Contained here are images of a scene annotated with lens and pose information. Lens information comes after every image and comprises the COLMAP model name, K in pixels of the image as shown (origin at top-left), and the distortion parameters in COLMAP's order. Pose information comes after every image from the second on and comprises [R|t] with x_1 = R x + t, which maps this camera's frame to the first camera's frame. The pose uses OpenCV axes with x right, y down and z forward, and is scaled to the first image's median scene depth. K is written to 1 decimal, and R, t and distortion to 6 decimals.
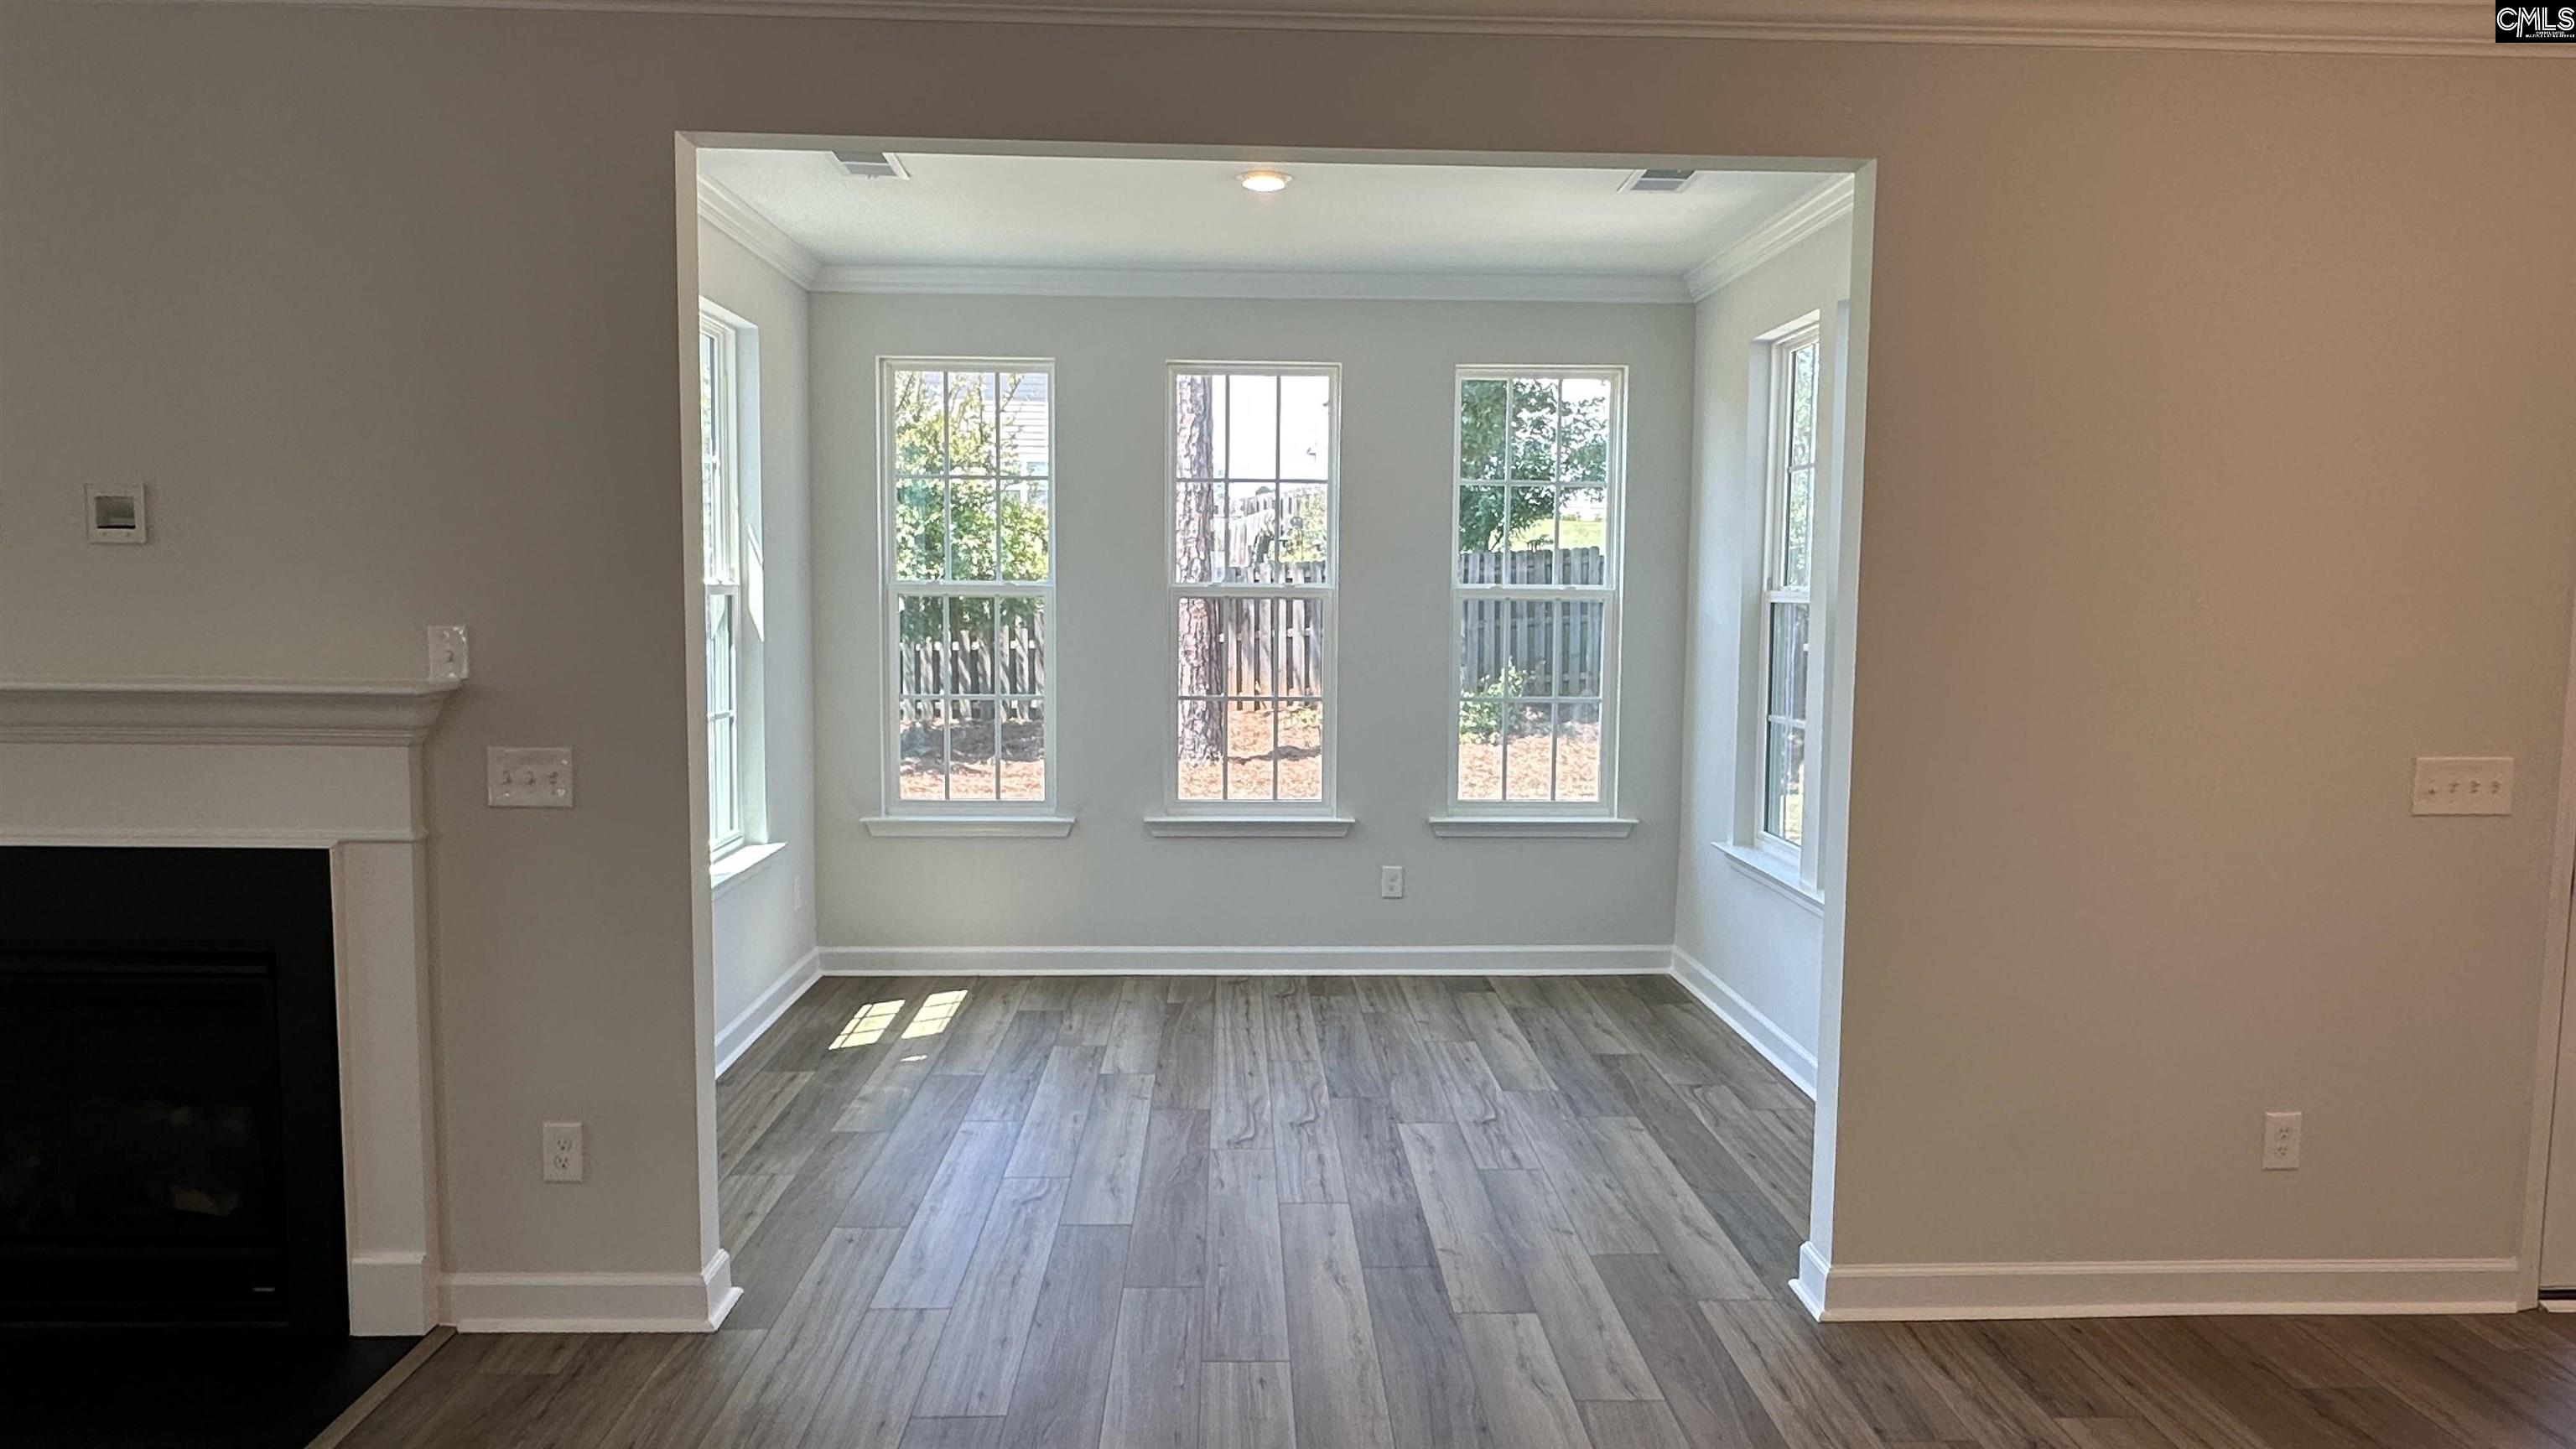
lens RADIAL K [[1607.5, 0, 1283.5], [0, 1607.5, 720.4], [0, 0, 1]] dist [-0.014100, -0.000512]
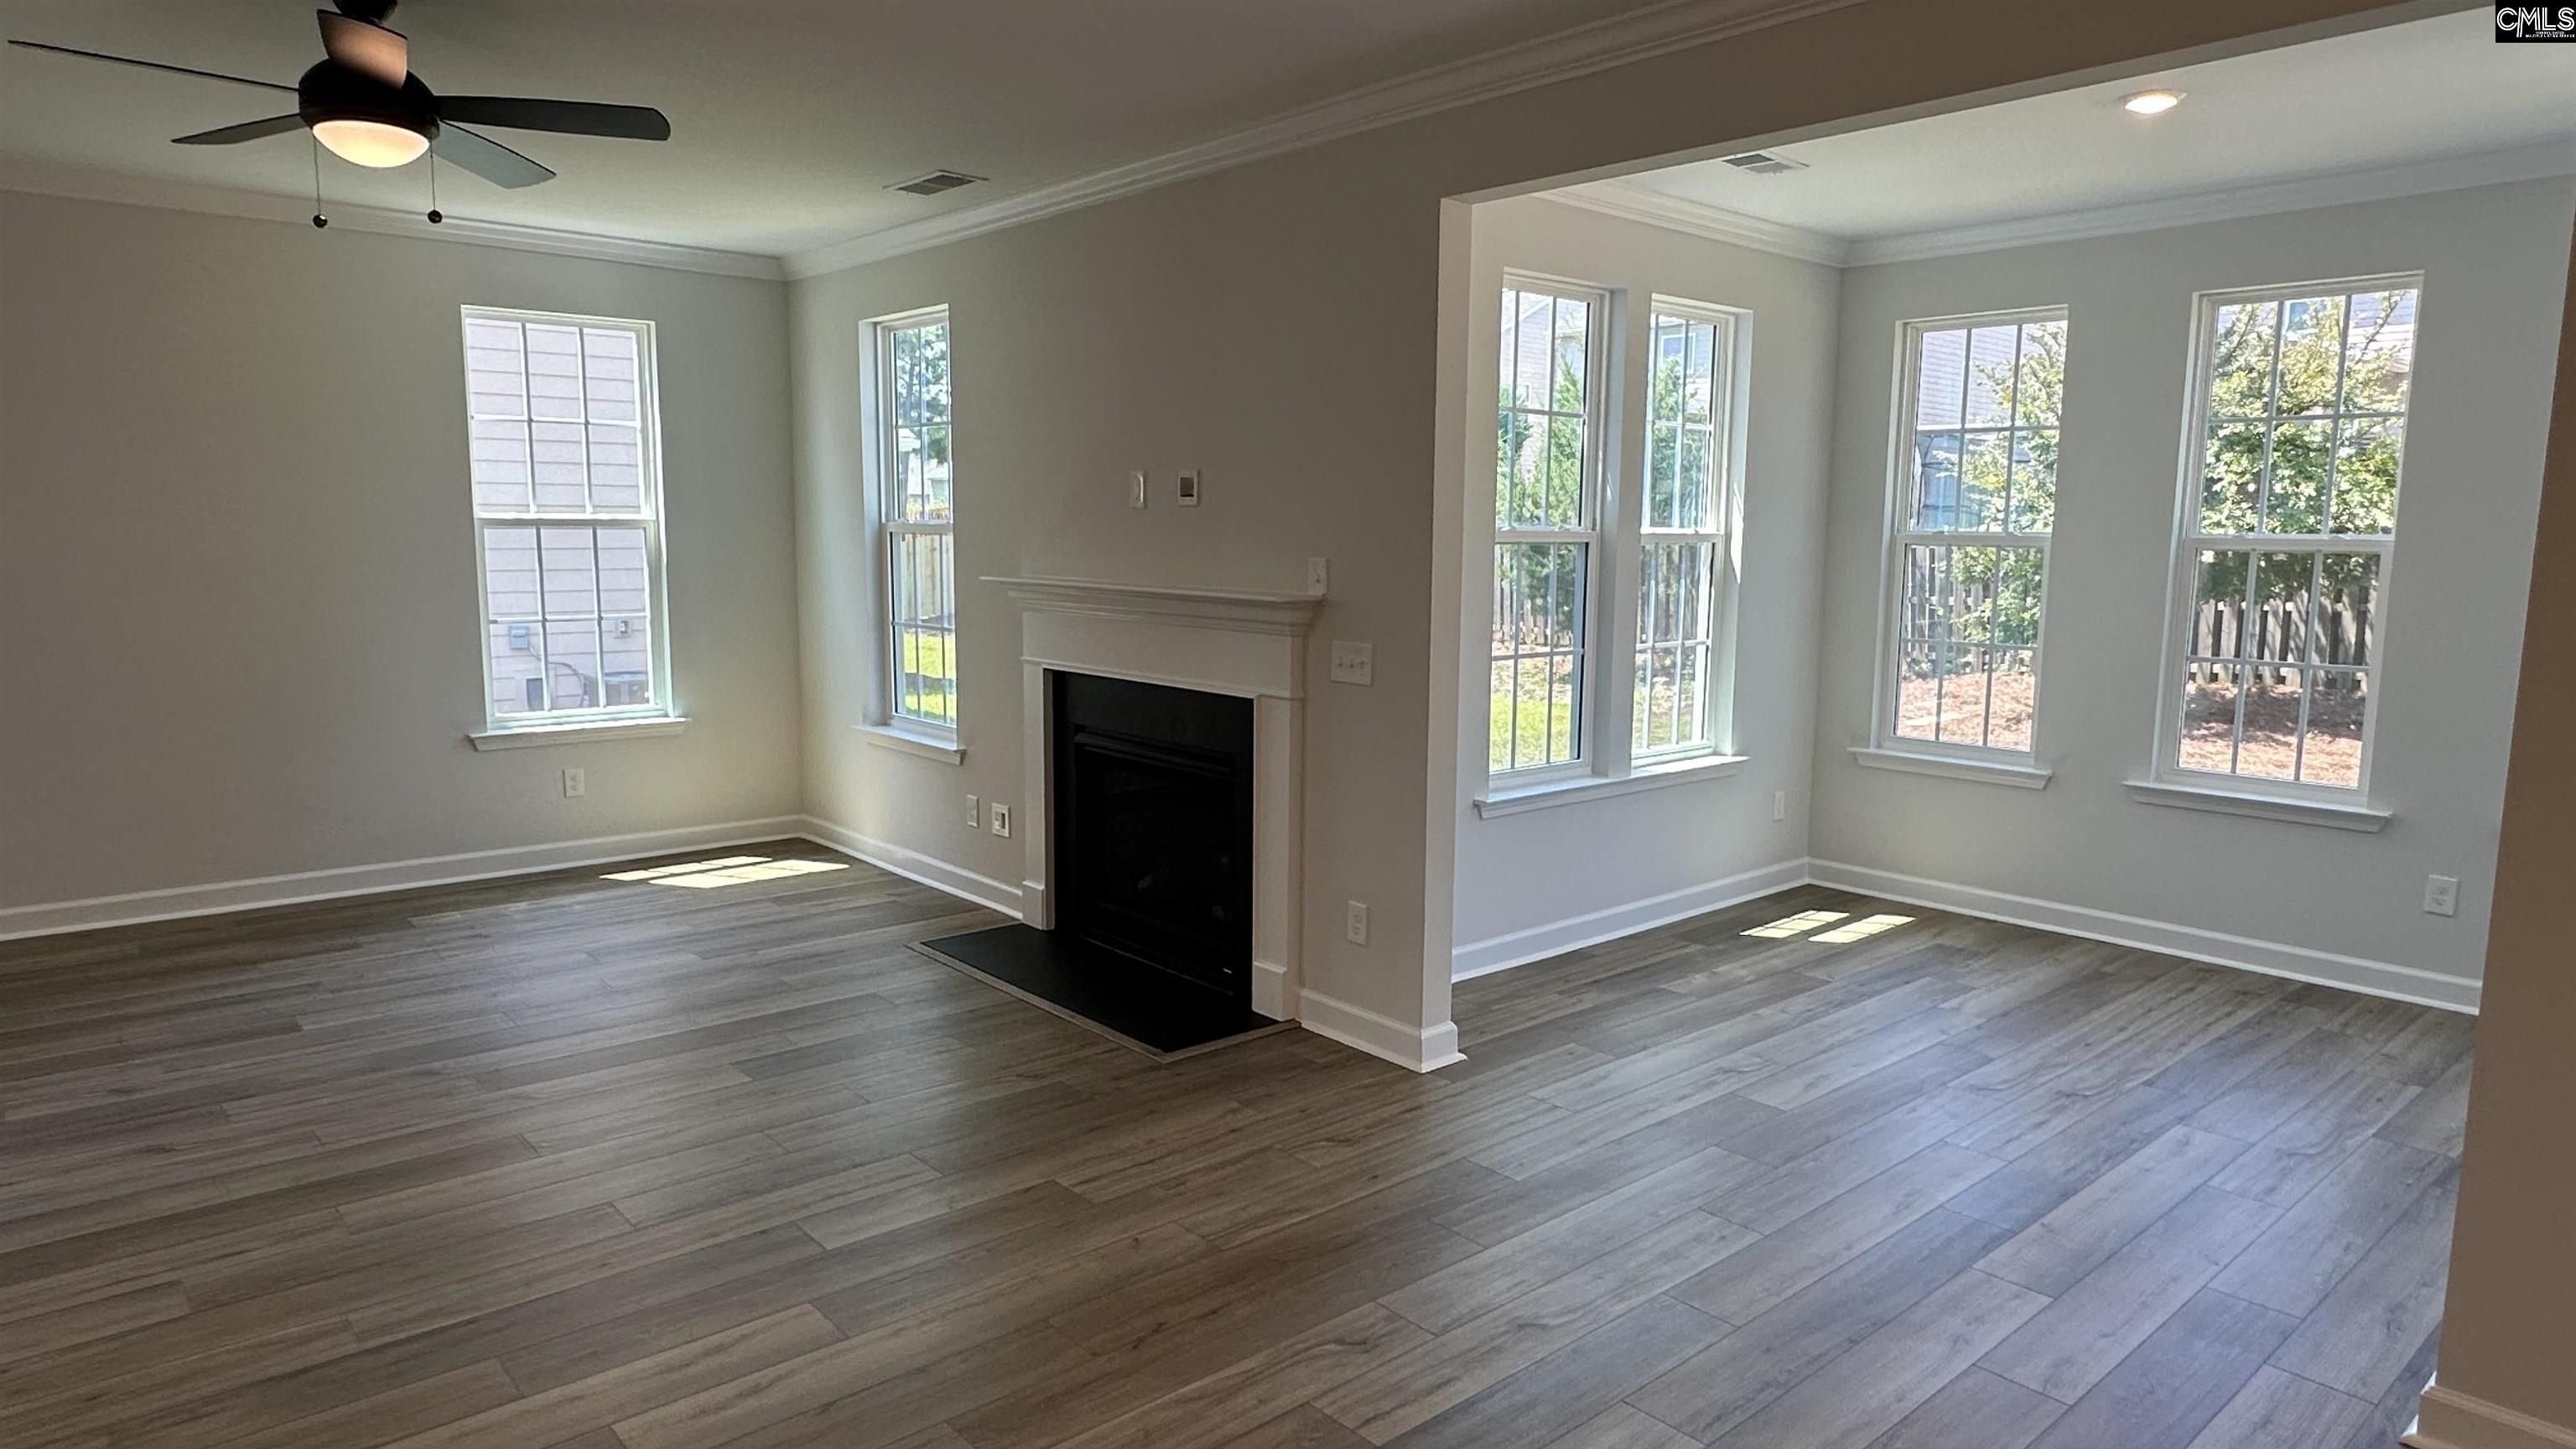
lens RADIAL K [[1529.1, 0, 1288.0], [0, 1529.1, 724.5], [0, 0, 1]] dist [-0.004052, -0.001283]
pose [[0.629542, 0.098422, -0.770707, 0.359889], [-0.069795, 0.995098, 0.070067, -0.001577], [0.773825, 0.009681, 0.633325, 0.045577]]
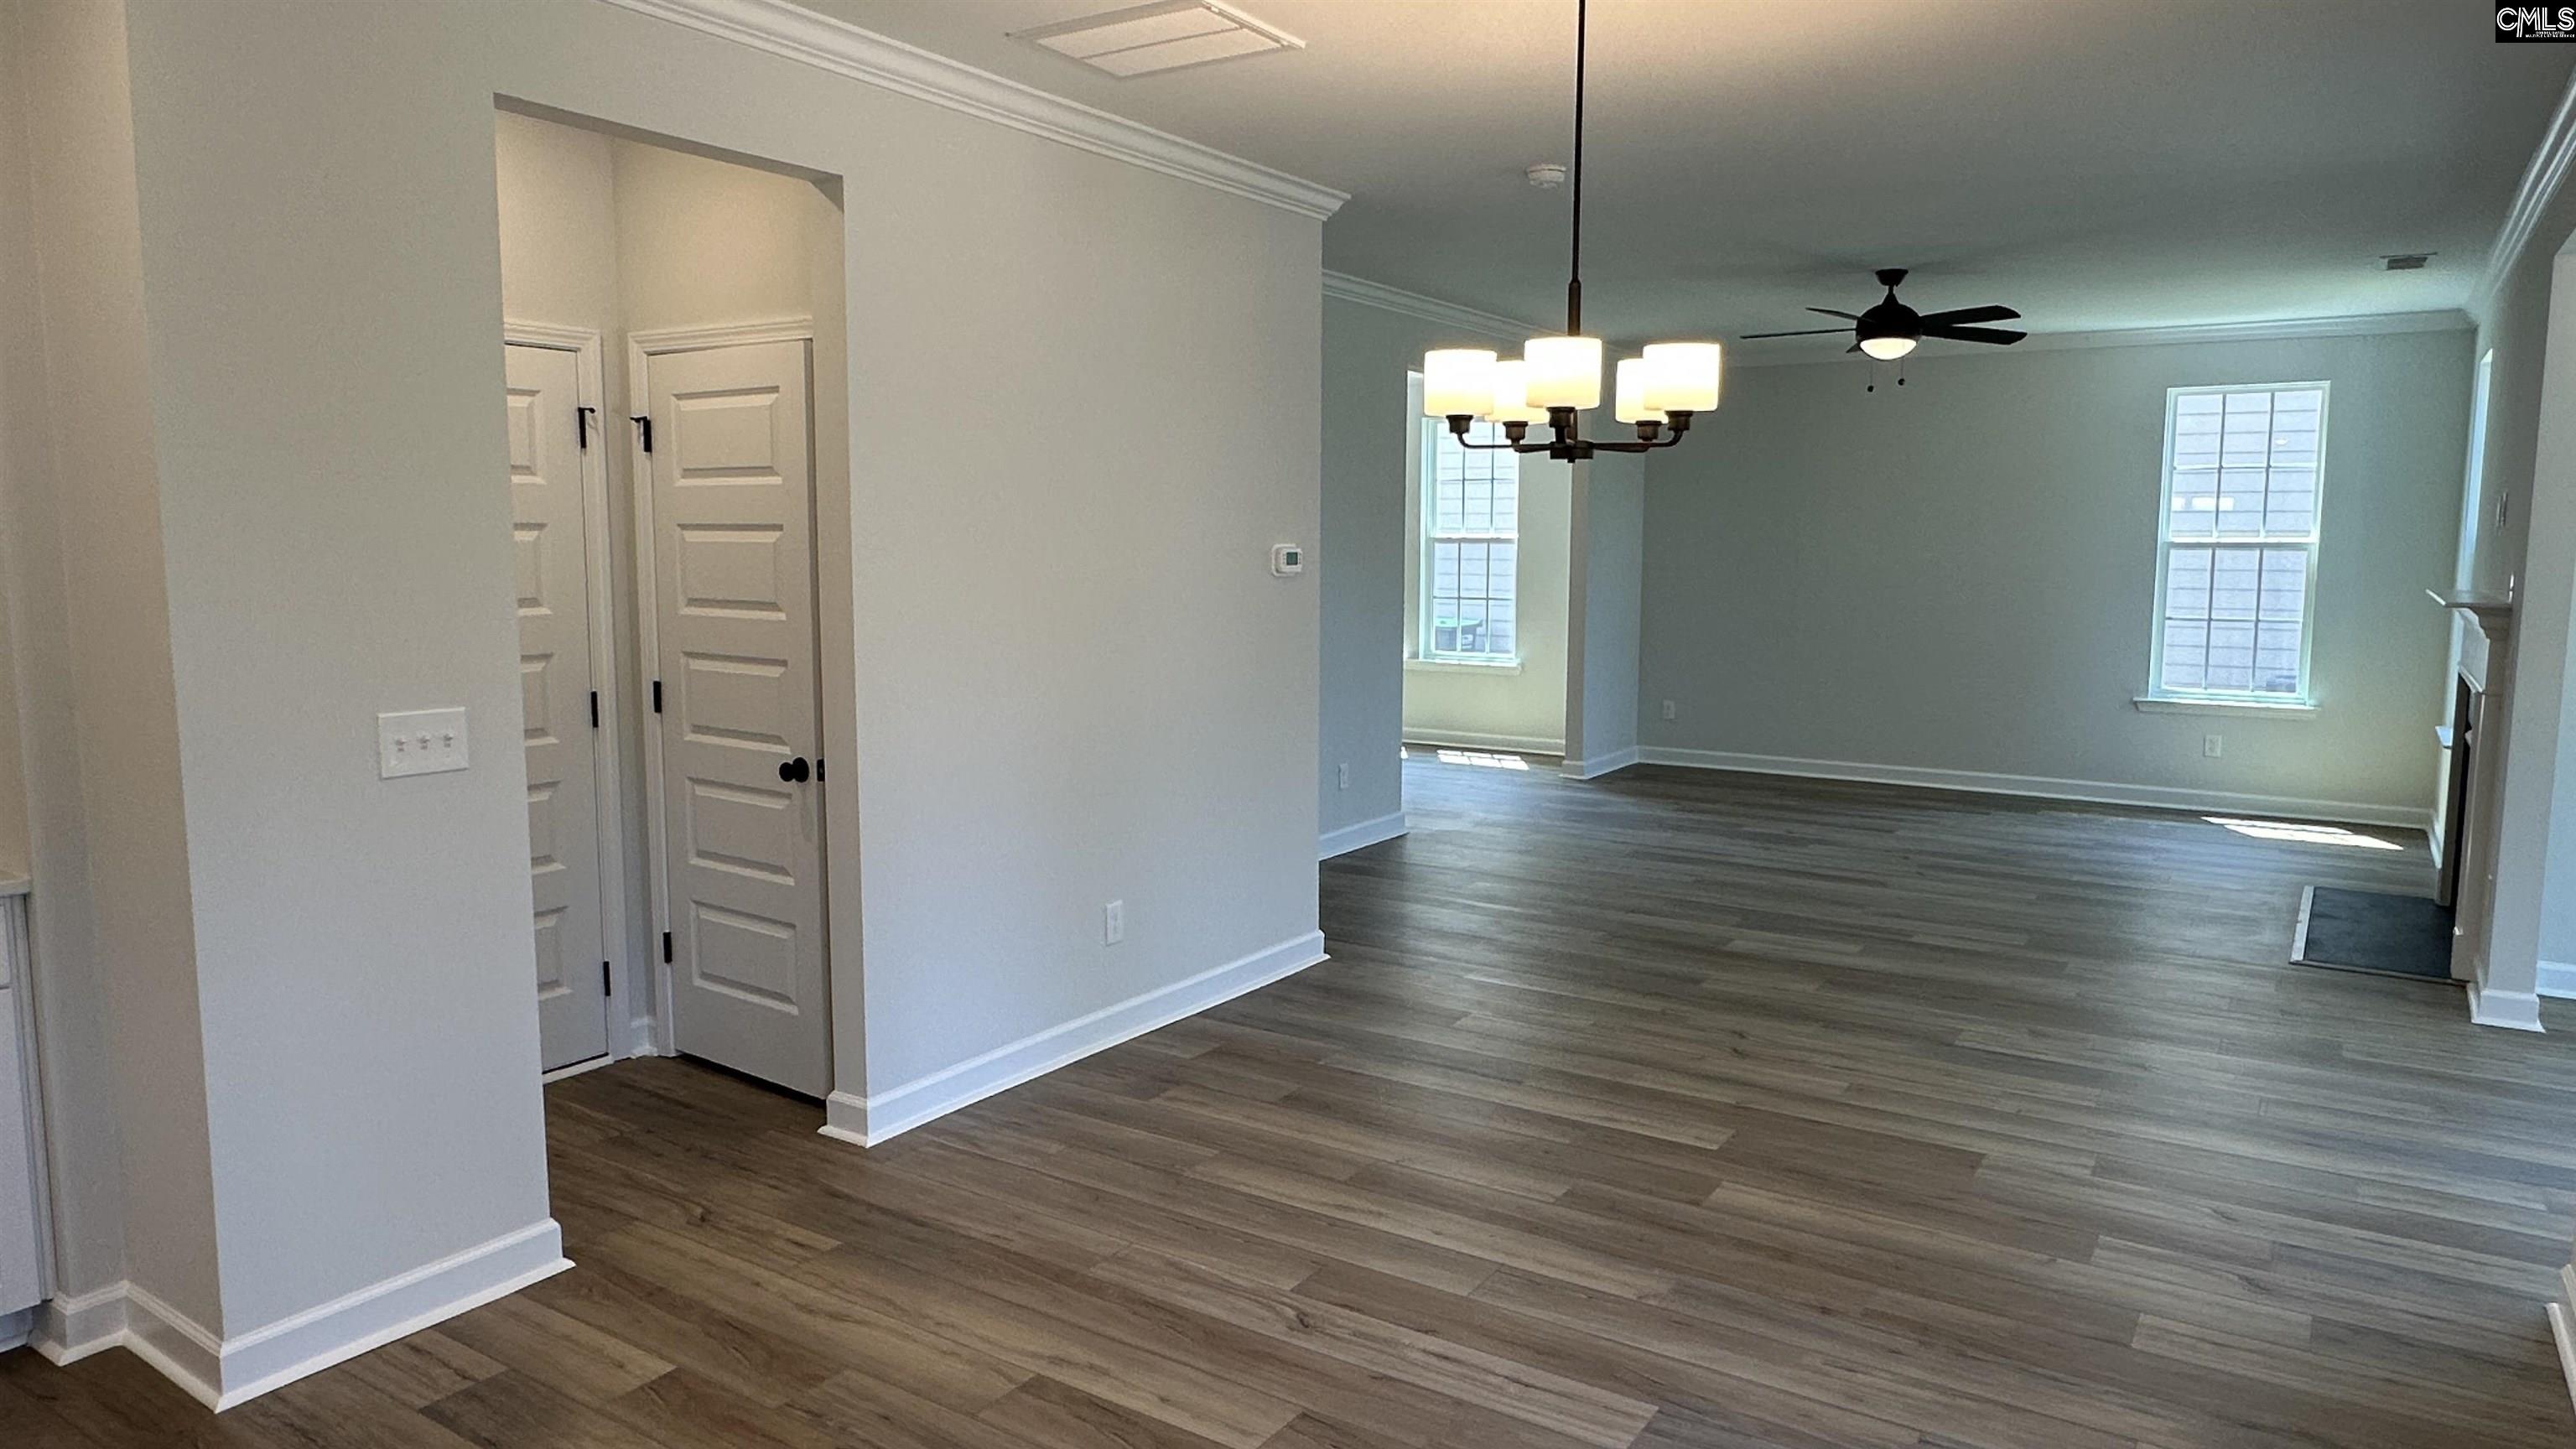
lens RADIAL K [[1607.5, 0, 1283.5], [0, 1607.5, 720.4], [0, 0, 1]] dist [-0.014100, -0.000512]
pose [[-0.574505, 0.085389, -0.814035, 1.023555], [-0.078502, 0.984210, 0.158643, -0.047245], [0.814728, 0.155045, -0.558730, 0.570653]]
